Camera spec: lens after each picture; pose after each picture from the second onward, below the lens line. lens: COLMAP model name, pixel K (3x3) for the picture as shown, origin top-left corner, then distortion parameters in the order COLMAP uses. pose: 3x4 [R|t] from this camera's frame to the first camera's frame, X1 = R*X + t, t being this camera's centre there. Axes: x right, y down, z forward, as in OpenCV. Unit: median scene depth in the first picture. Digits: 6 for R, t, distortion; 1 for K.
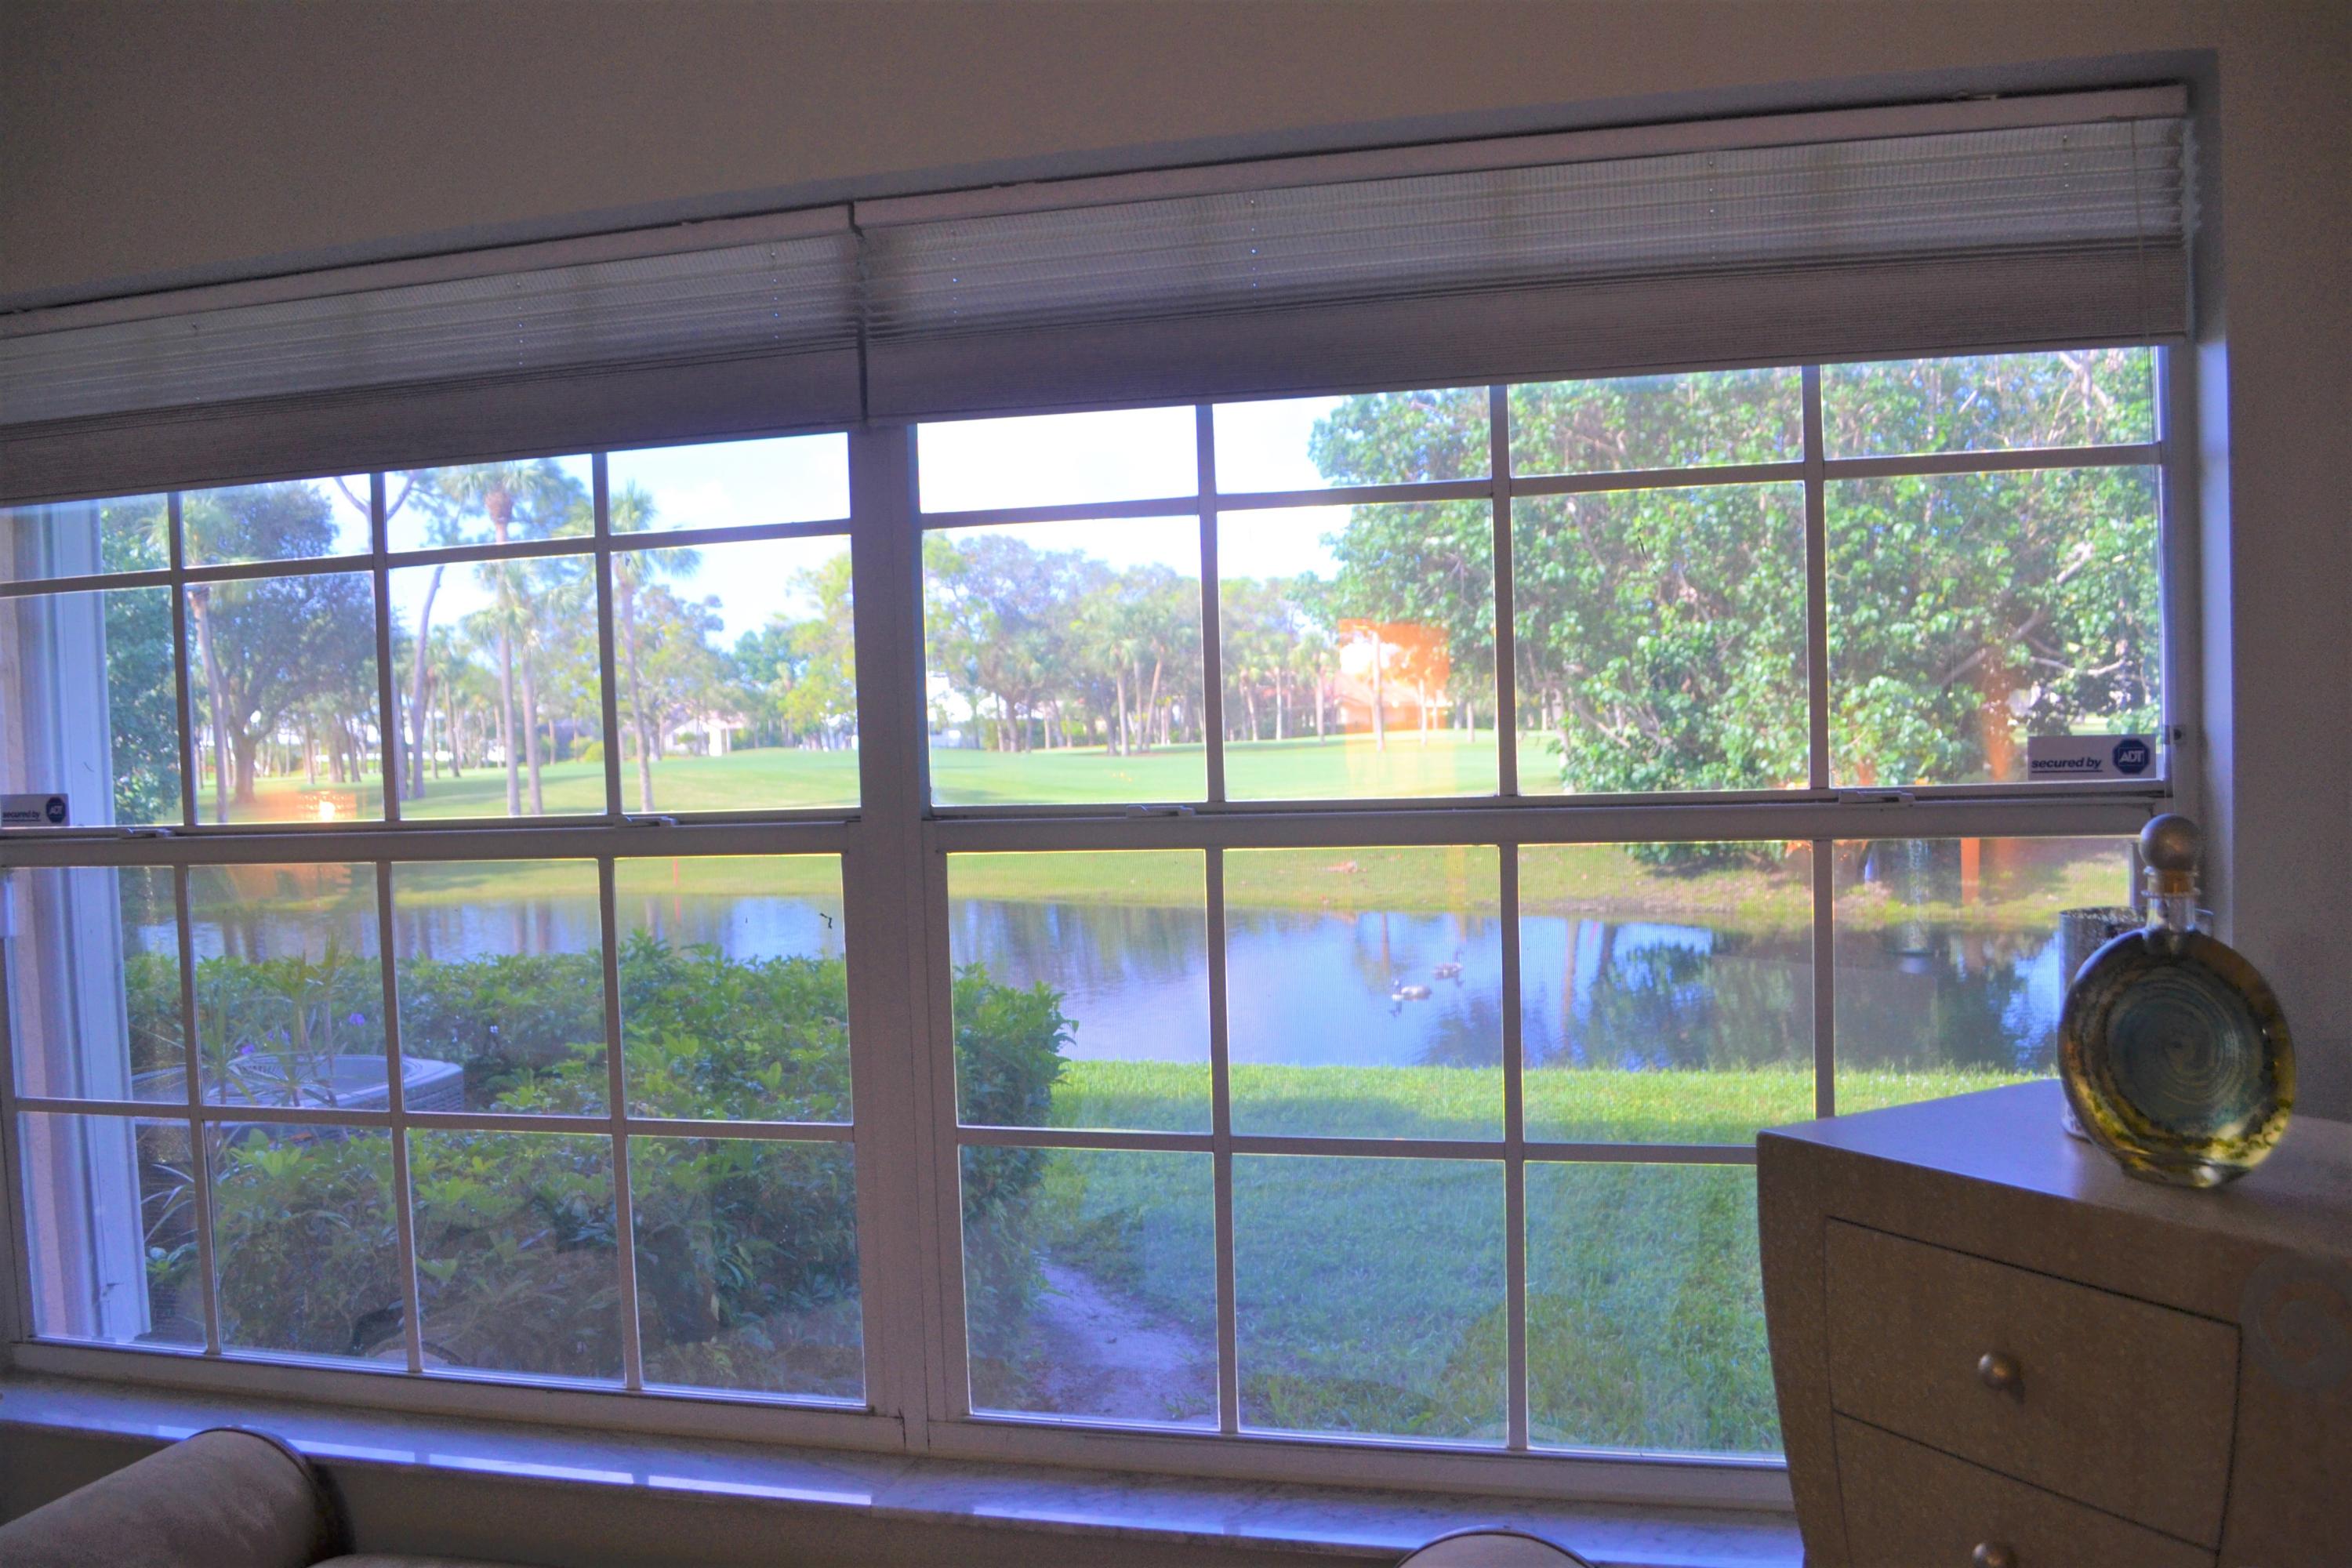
lens RADIAL K [[1894.9, 0, 1180.1], [0, 1894.9, 790.5], [0, 0, 1]] dist [-0.081966, 0.010117]
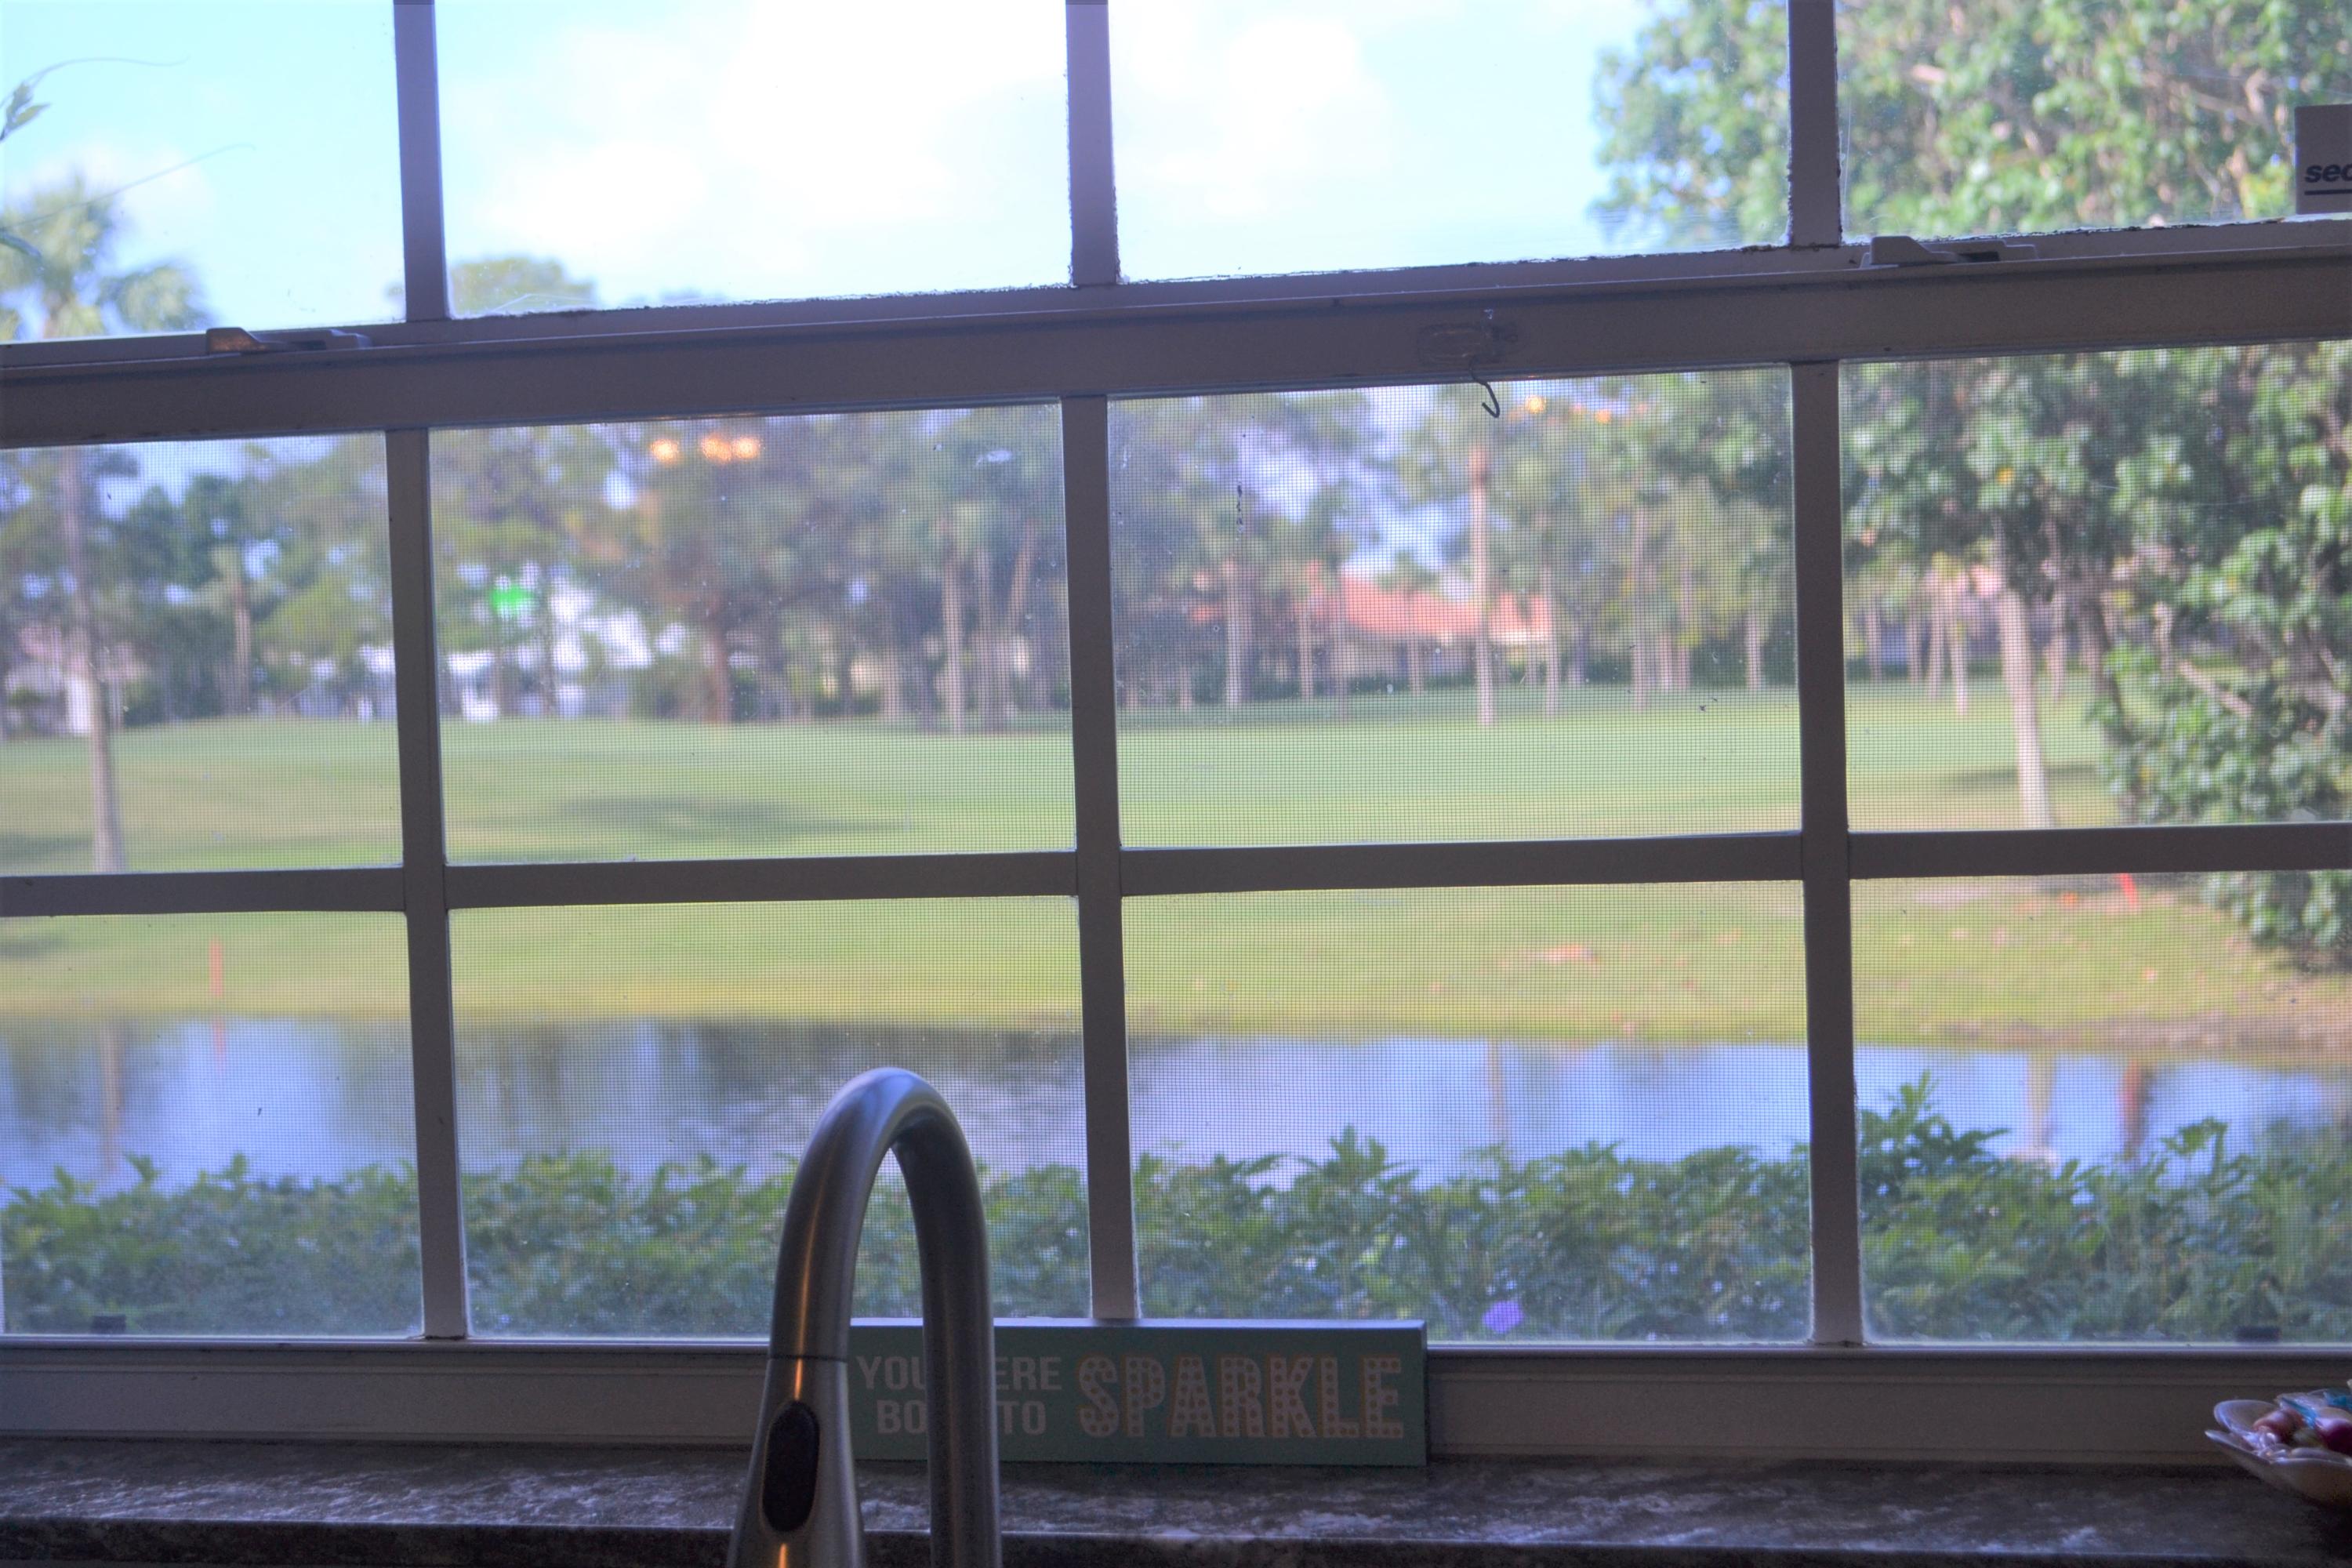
lens RADIAL K [[3712.6, 0, 1180.2], [0, 3712.6, 793.3], [0, 0, 1]] dist [0.010064, 0.000000]
pose [[0.998182, 0.001571, 0.060253, -0.068336], [-0.001345, 0.999992, -0.003789, 0.001482], [-0.060258, 0.003701, 0.998176, 0.027633]]
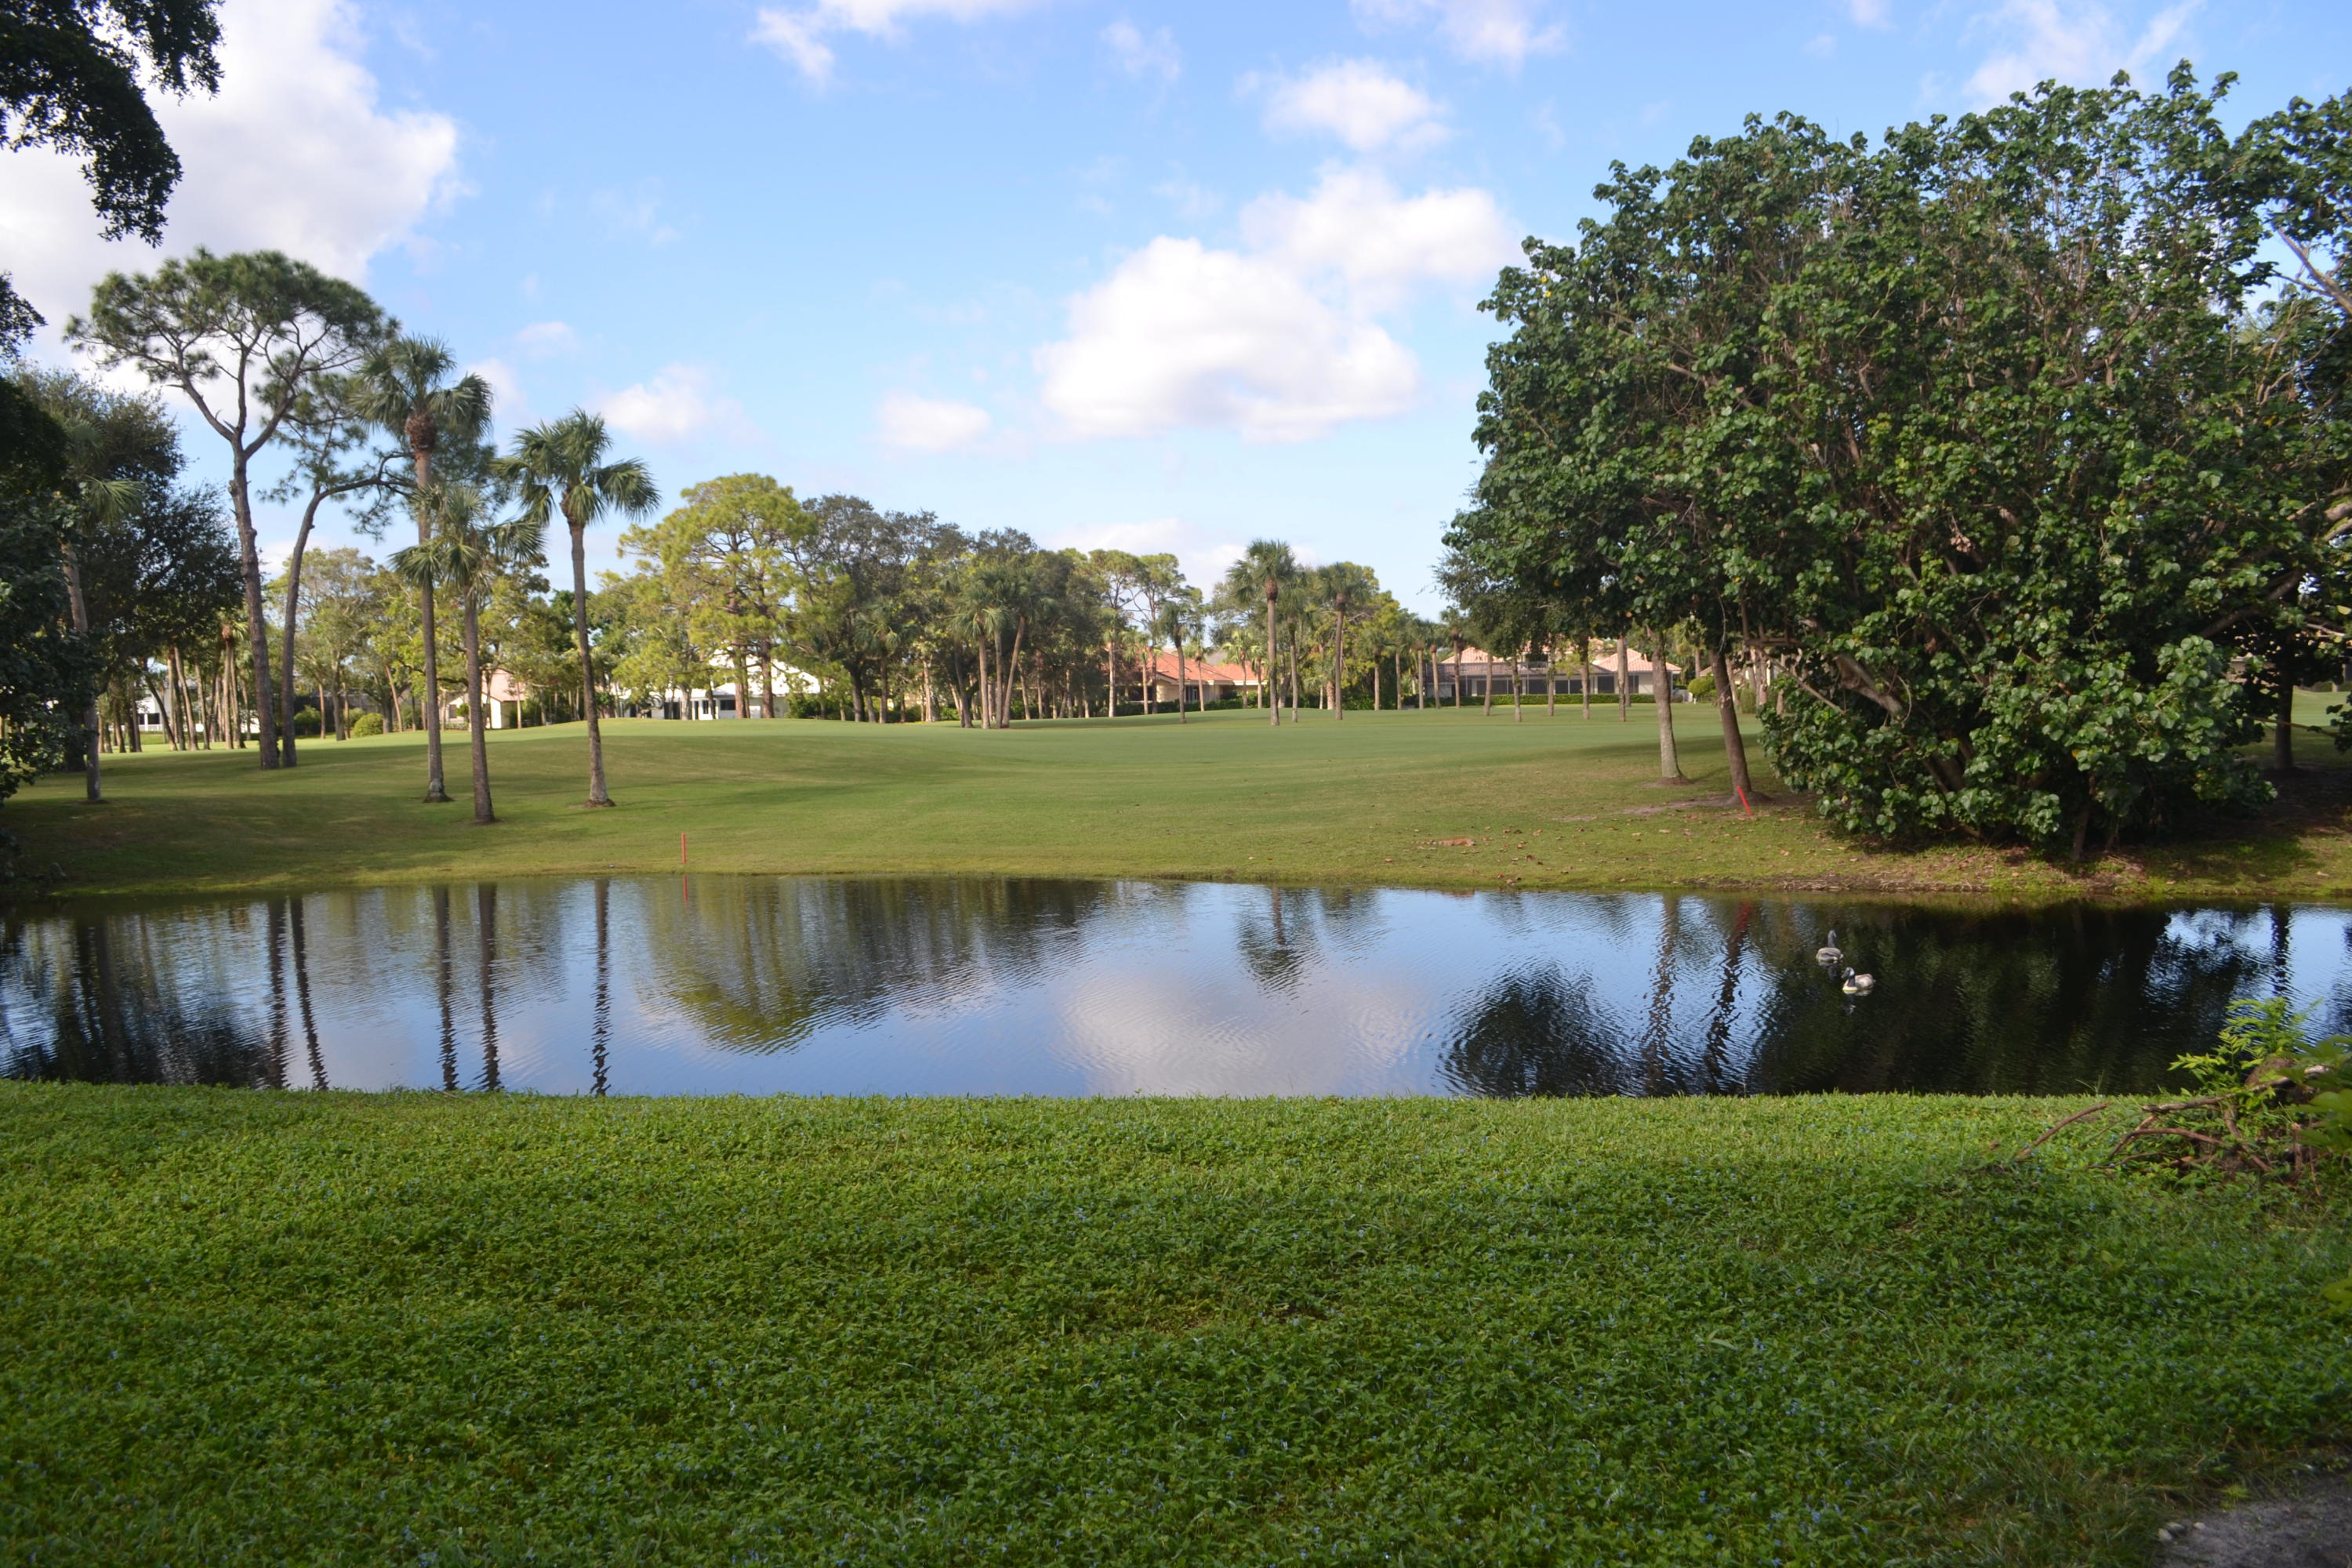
lens RADIAL K [[1894.9, 0, 1179.6], [0, 1894.9, 802.8], [0, 0, 1]] dist [-0.081966, 0.010117]
pose [[0.990846, 0.004394, 0.134924, -0.138459], [-0.006596, 0.999852, 0.015877, 0.006138], [-0.134834, -0.016621, 0.990729, 0.092540]]
